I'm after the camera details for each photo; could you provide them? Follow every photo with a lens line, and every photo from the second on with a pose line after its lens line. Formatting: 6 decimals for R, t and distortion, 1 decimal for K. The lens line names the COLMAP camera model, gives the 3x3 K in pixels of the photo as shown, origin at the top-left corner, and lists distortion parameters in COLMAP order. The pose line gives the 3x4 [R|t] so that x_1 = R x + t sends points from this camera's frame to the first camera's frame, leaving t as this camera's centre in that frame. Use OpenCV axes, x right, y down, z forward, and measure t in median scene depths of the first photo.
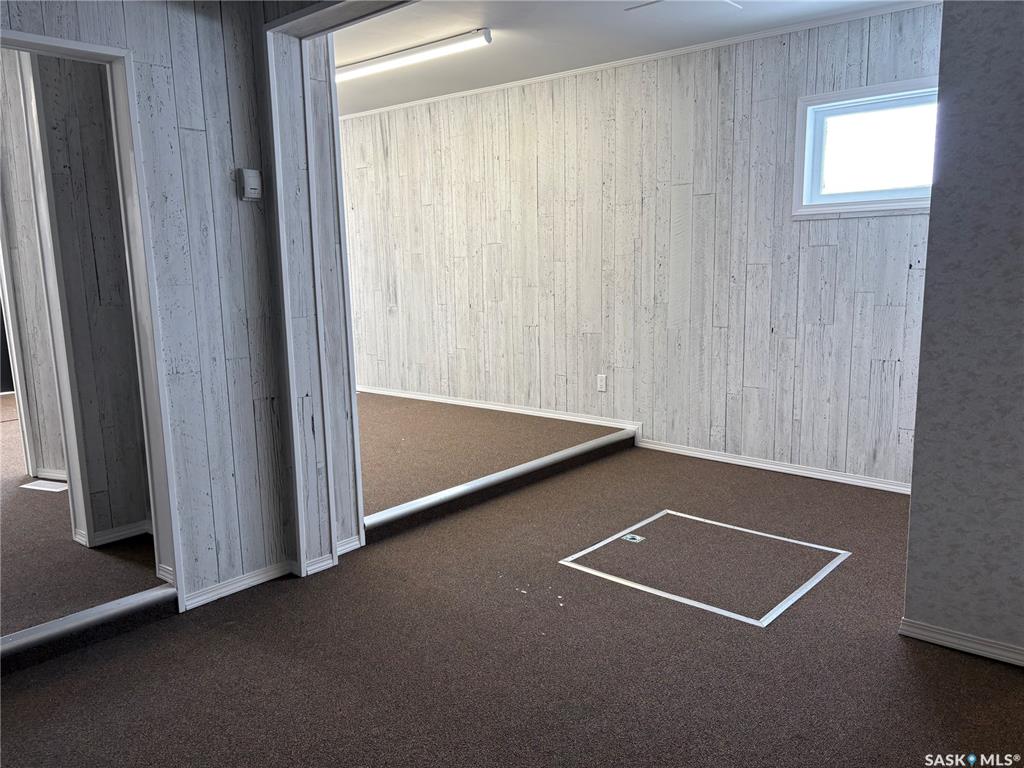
lens RADIAL K [[770.9, 0, 513.6], [0, 770.9, 391.1], [0, 0, 1]] dist [0.068915, -0.078763]
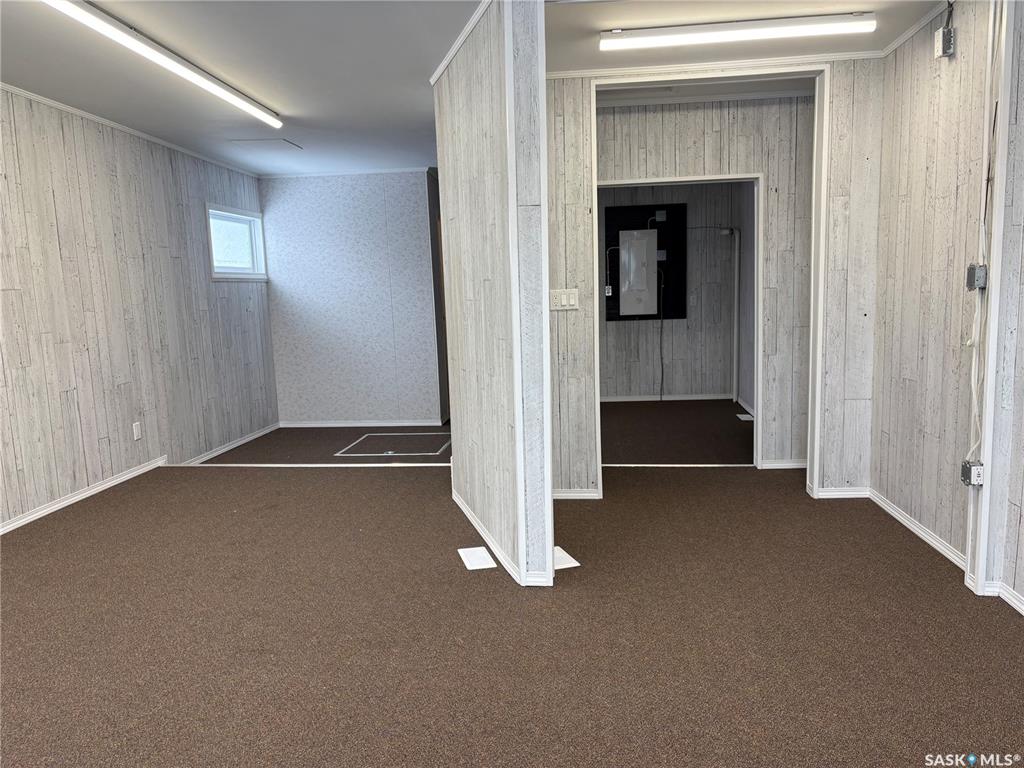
lens RADIAL K [[770.9, 0, 513.6], [0, 770.9, 391.1], [0, 0, 1]] dist [0.068915, -0.078763]
pose [[-0.577063, -0.101628, 0.810352, -1.160423], [0.135230, 0.966641, 0.217528, -0.252895], [-0.805426, 0.235111, -0.544069, 1.347682]]
